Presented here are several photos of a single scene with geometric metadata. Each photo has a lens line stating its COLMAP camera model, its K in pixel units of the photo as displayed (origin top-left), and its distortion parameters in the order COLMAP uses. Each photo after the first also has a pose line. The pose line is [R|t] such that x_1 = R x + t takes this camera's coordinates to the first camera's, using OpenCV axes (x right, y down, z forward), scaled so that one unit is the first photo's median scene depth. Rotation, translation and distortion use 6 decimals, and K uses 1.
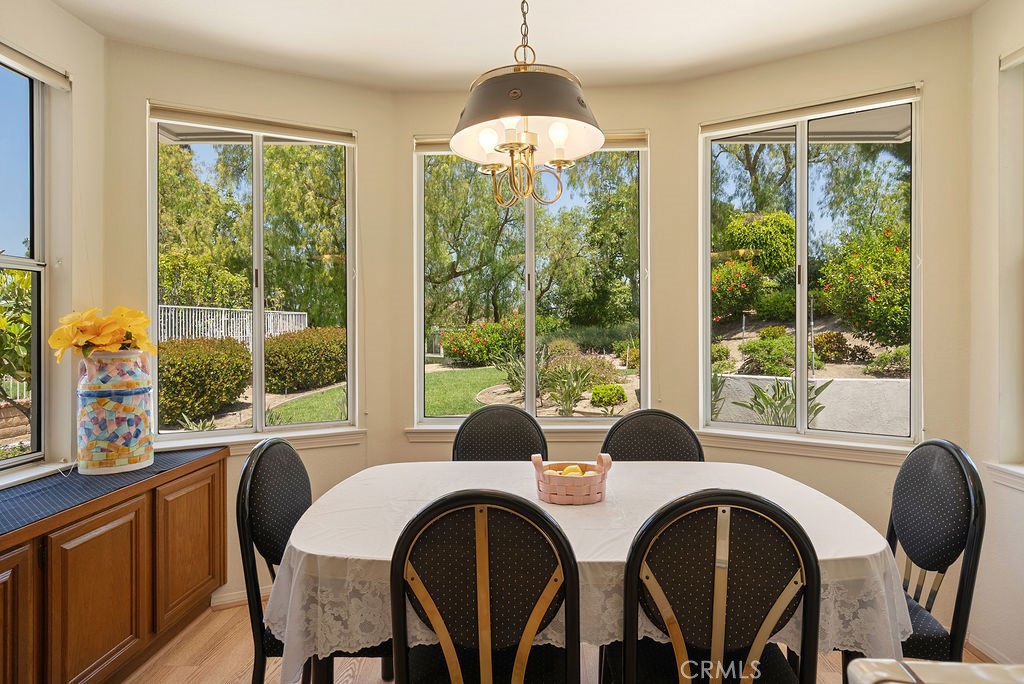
lens RADIAL K [[553.7, 0, 512.7], [0, 553.7, 332.3], [0, 0, 1]] dist [-0.000394, -0.000538]
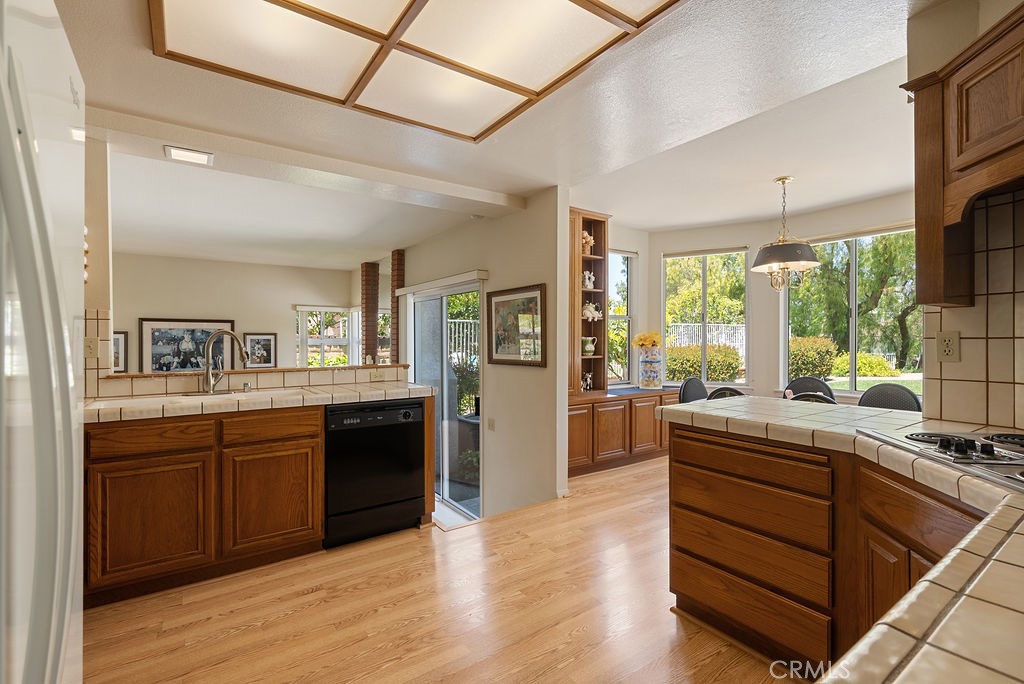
lens RADIAL K [[475.2, 0, 511.8], [0, 475.2, 342.3], [0, 0, 1]] dist [-0.004007, 0.002117]
pose [[0.594296, 0.006279, -0.804222, 0.349711], [-0.004338, 0.999980, 0.004602, 0.000895], [0.804235, 0.000754, 0.594311, -0.435226]]
